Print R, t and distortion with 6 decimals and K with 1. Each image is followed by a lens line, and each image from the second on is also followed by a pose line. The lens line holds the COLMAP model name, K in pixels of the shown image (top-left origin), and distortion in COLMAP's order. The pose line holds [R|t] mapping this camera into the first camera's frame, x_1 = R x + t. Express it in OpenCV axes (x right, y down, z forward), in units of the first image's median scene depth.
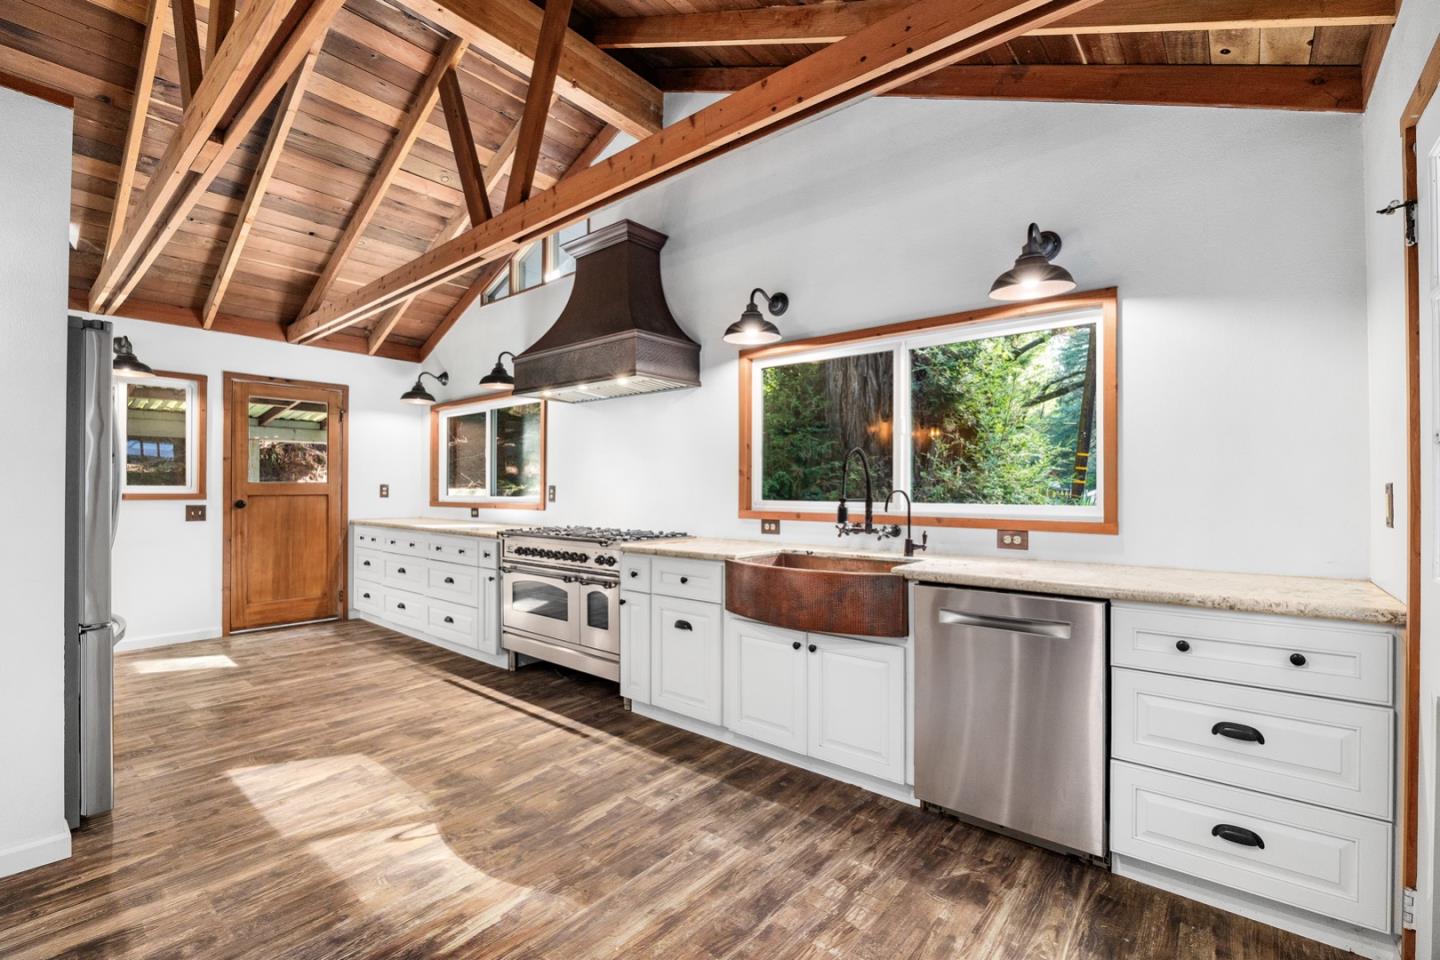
lens RADIAL K [[629.9, 0, 712.2], [0, 629.9, 486.0], [0, 0, 1]] dist [-0.016339, -0.000215]
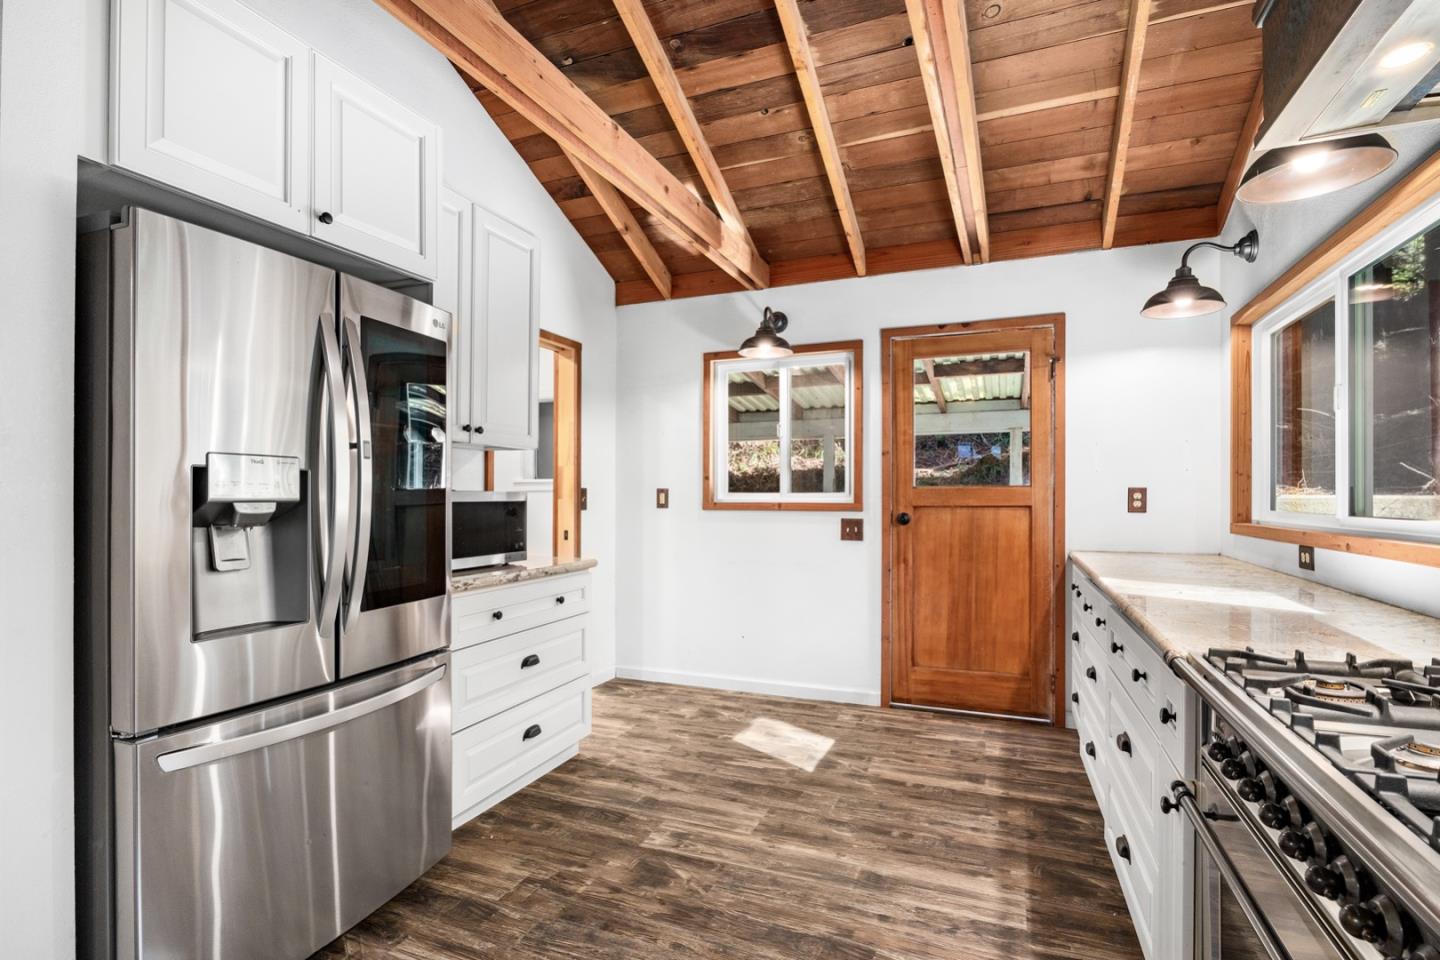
lens RADIAL K [[697.9, 0, 714.1], [0, 697.9, 498.3], [0, 0, 1]] dist [-0.013423, -0.000291]
pose [[0.299809, 0.001873, -0.953997, -0.102730], [0.007901, 0.999959, 0.004446, 0.001660], [0.953967, -0.008871, 0.299782, 0.661866]]
